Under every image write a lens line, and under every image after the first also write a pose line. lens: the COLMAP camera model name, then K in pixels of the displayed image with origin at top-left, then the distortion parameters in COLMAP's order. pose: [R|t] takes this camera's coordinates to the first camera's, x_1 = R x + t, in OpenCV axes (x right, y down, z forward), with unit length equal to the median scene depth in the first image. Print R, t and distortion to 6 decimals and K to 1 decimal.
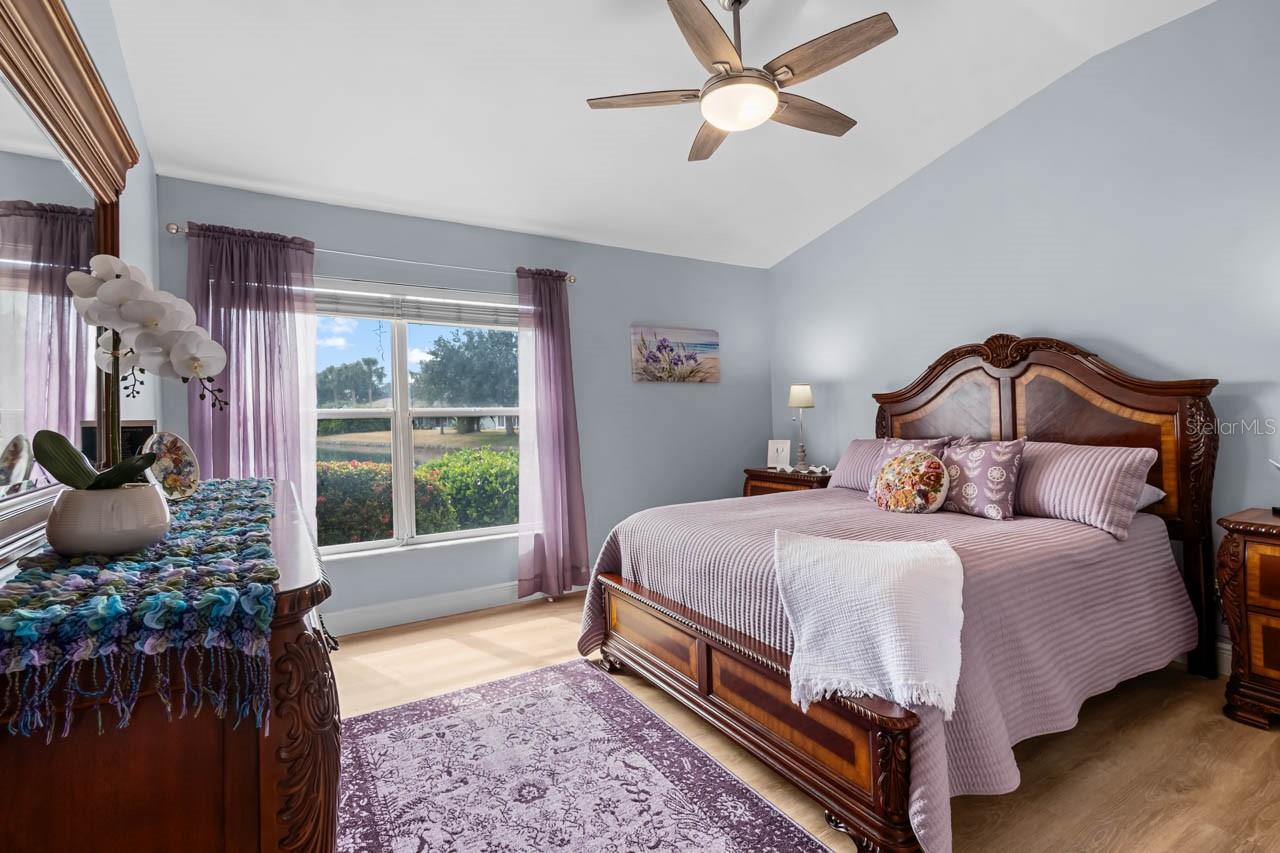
lens RADIAL K [[578.7, 0, 649.3], [0, 578.7, 434.3], [0, 0, 1]] dist [0.009820, -0.005501]
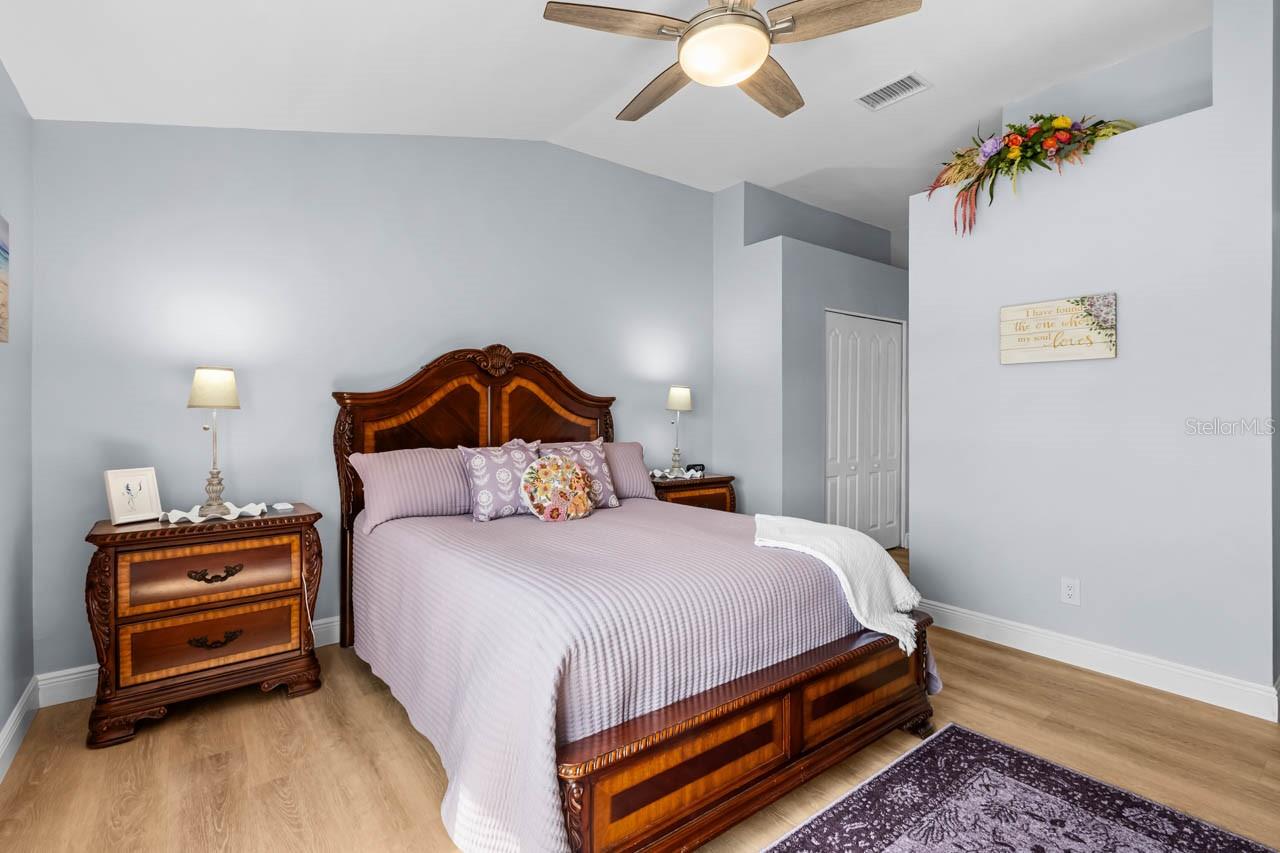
lens RADIAL K [[578.7, 0, 631.7], [0, 578.7, 417.7], [0, 0, 1]] dist [0.009820, -0.005501]
pose [[-0.069902, 0.007784, 0.997524, -0.530644], [0.039698, 0.999199, -0.005015, -0.025717], [-0.996764, 0.039249, -0.070155, 0.944571]]
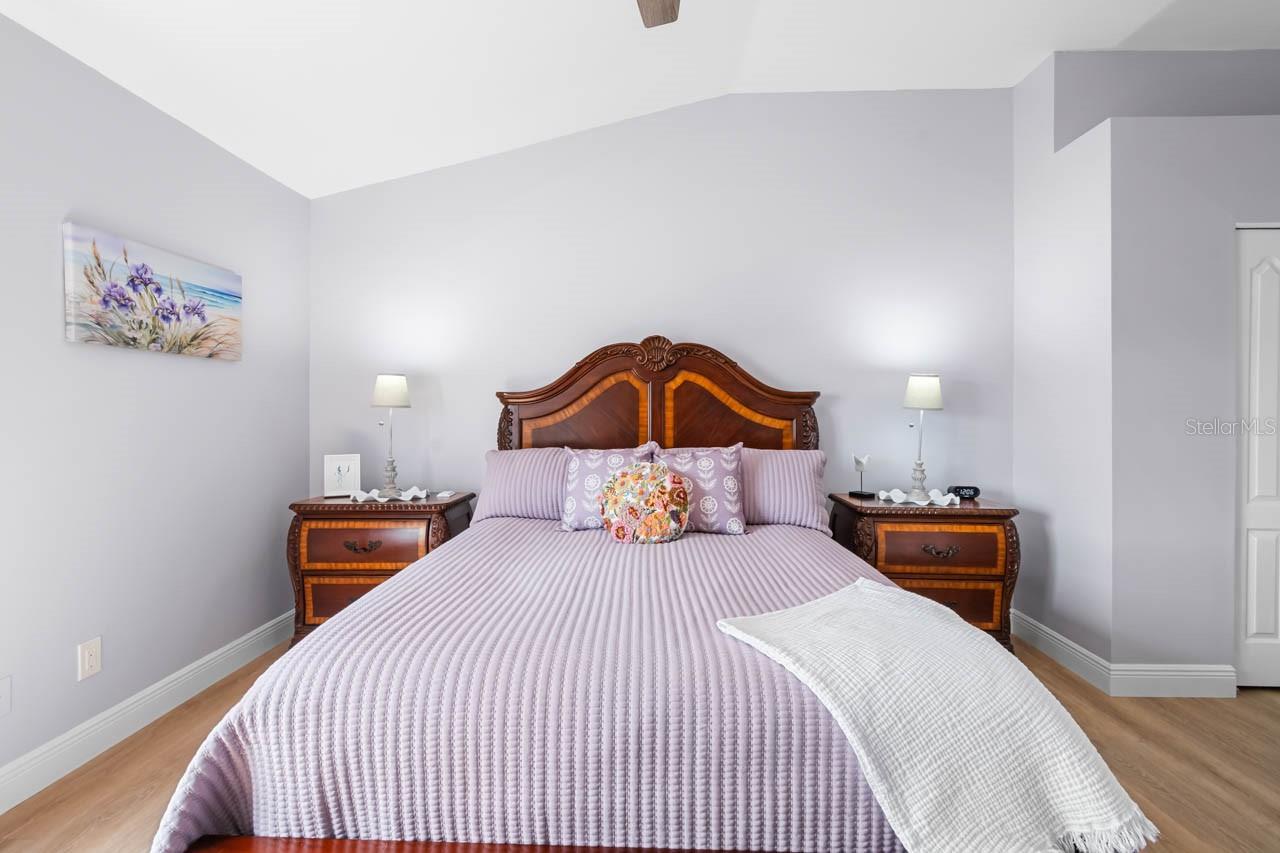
lens RADIAL K [[578.7, 0, 643.4], [0, 578.7, 412.6], [0, 0, 1]] dist [0.009820, -0.005501]
pose [[0.566458, 0.015389, 0.823947, -0.217358], [0.021129, 0.999226, -0.033189, -0.015498], [-0.823820, 0.036210, 0.565694, 0.543800]]
